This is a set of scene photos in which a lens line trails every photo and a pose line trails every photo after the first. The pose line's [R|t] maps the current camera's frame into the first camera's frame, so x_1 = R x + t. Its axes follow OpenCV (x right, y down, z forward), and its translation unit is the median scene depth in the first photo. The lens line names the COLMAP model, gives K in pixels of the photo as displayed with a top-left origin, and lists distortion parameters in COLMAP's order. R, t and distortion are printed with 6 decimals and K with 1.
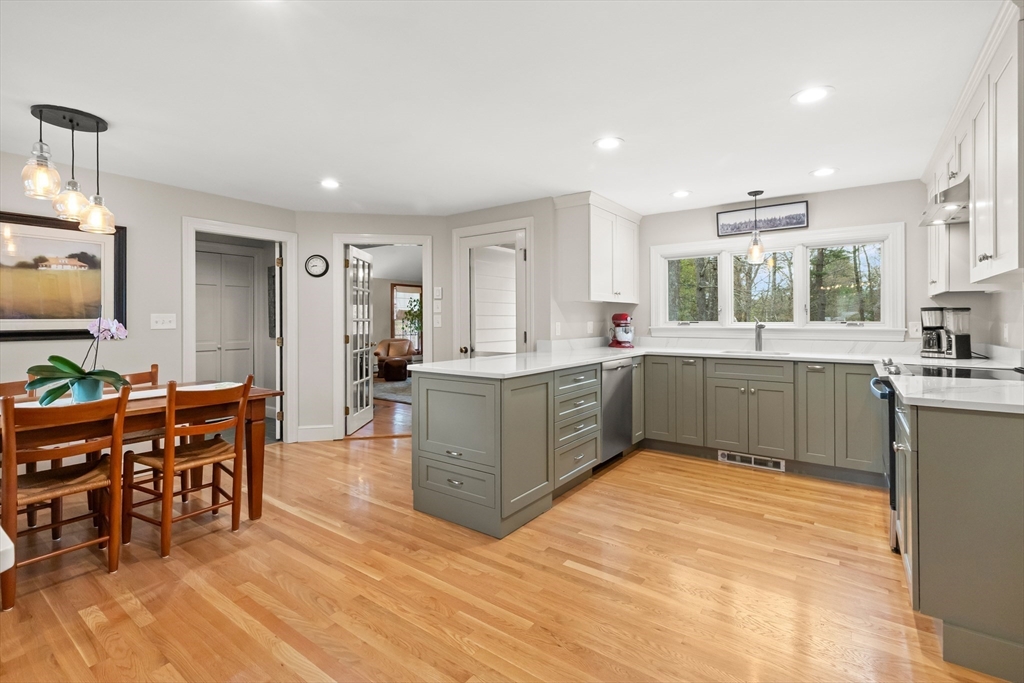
lens RADIAL K [[467.2, 0, 512.5], [0, 467.2, 317.4], [0, 0, 1]] dist [0.007947, -0.000171]
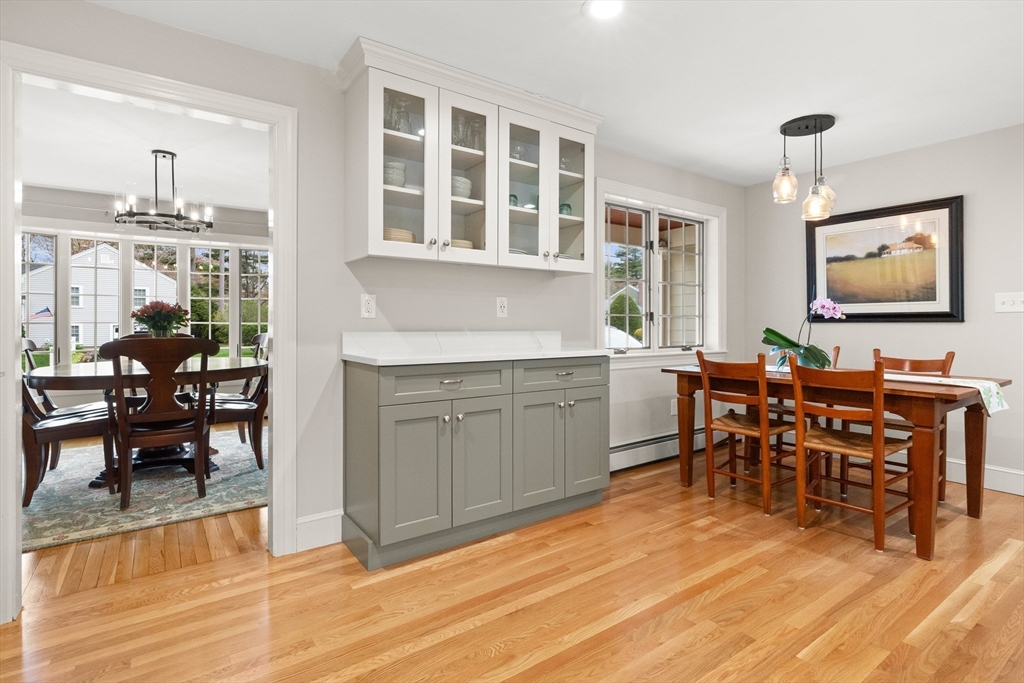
lens RADIAL K [[508.7, 0, 519.4], [0, 508.7, 322.8], [0, 0, 1]] dist [-0.004358, 0.000596]
pose [[-0.307595, 0.001313, -0.951517, 0.319694], [0.005347, 0.999986, -0.000349, 0.039835], [0.951502, -0.005195, -0.307597, 0.489896]]
